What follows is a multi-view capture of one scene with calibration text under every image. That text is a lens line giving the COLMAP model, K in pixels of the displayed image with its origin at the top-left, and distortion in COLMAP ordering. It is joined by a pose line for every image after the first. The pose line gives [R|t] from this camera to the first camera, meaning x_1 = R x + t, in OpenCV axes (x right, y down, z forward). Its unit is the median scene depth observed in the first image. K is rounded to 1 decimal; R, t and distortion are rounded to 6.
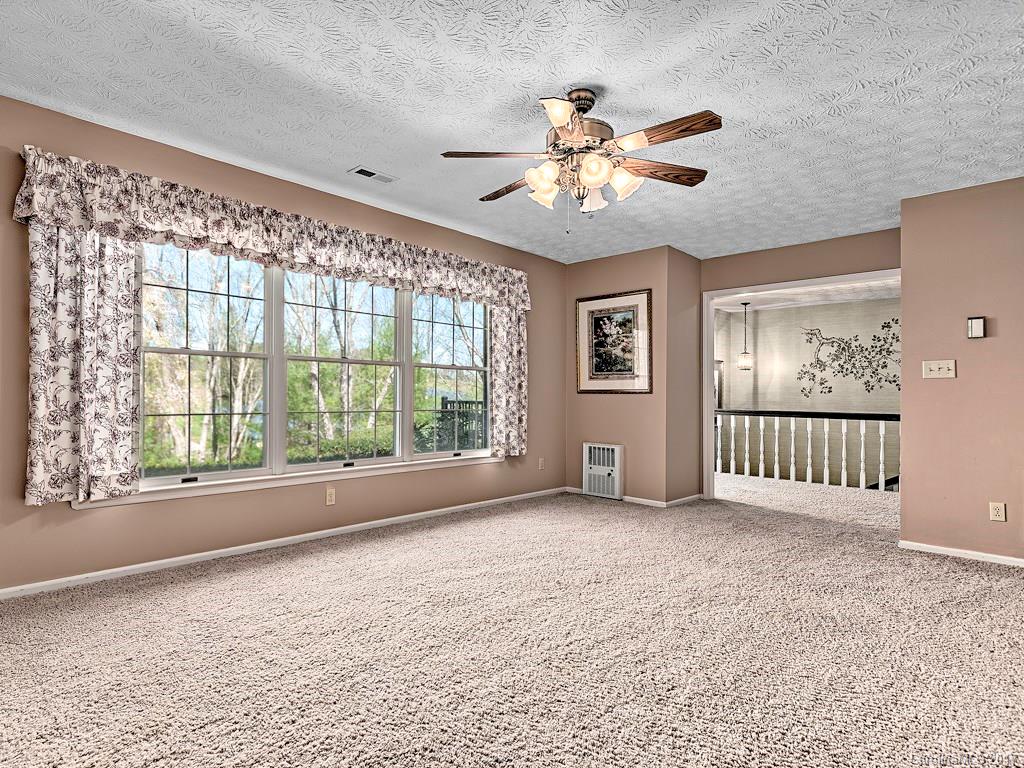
lens RADIAL K [[548.1, 0, 503.6], [0, 548.1, 383.9], [0, 0, 1]] dist [0.002804, -0.000920]
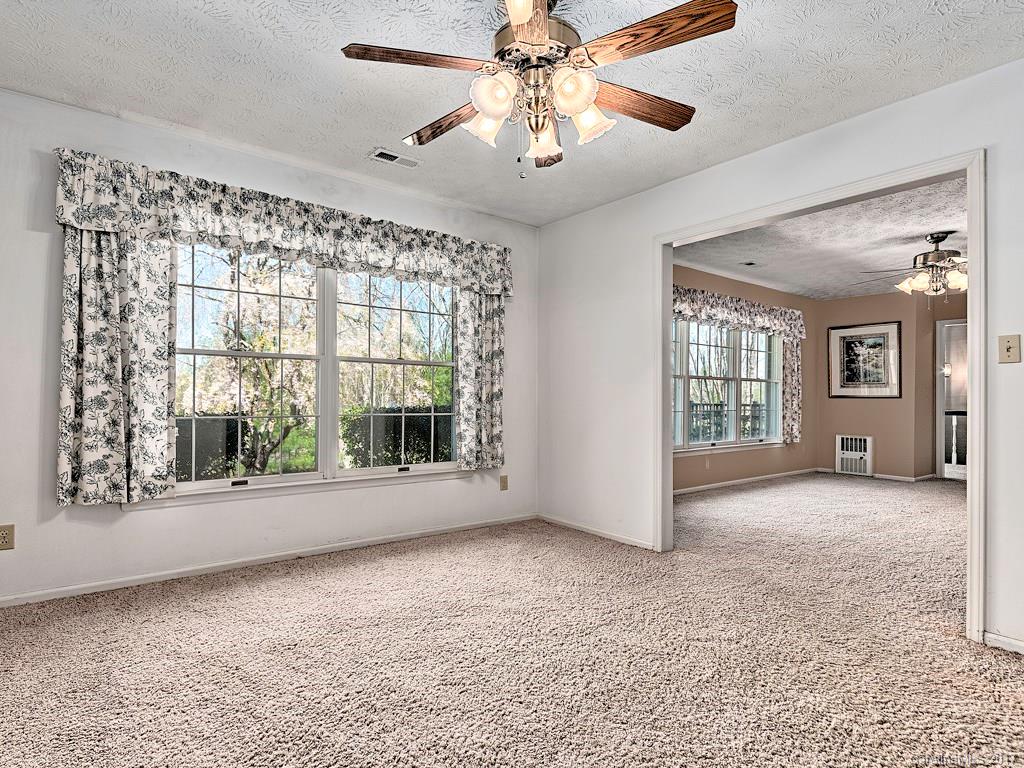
lens RADIAL K [[548.1, 0, 519.7], [0, 548.1, 393.8], [0, 0, 1]] dist [0.002804, -0.000920]
pose [[0.989927, -0.002743, -0.141555, -0.454731], [0.004849, 0.999883, 0.014539, -0.017256], [0.141499, -0.015079, 0.989824, -0.462795]]
